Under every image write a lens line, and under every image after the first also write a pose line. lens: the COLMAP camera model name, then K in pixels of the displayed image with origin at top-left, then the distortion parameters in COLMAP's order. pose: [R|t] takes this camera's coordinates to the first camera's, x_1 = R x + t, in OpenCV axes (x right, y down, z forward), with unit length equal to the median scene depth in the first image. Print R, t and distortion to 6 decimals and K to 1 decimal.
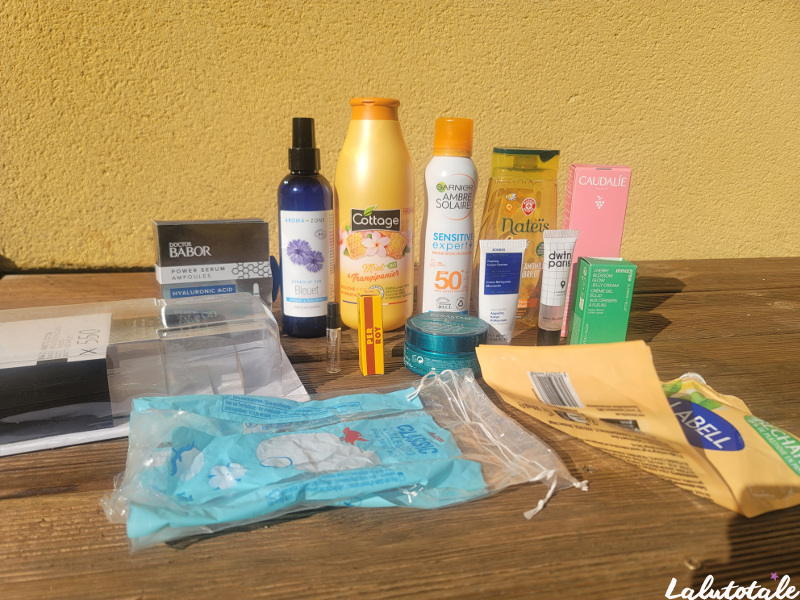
lens RADIAL K [[608.5, 0, 387.8], [0, 608.5, 306.9], [0, 0, 1]] dist [0.020209, -0.018042]
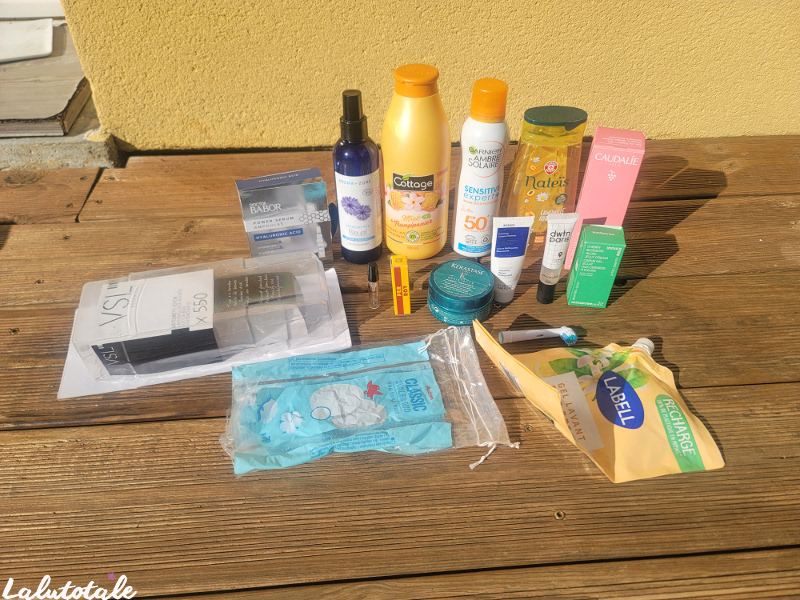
lens RADIAL K [[608.5, 0, 398.9], [0, 608.5, 296.5], [0, 0, 1]] dist [0.020209, -0.018042]
pose [[0.986169, 0.085589, -0.141937, 0.140516], [-0.013274, 0.894387, 0.447097, -0.472901], [0.165213, -0.439029, 0.883152, -0.154874]]
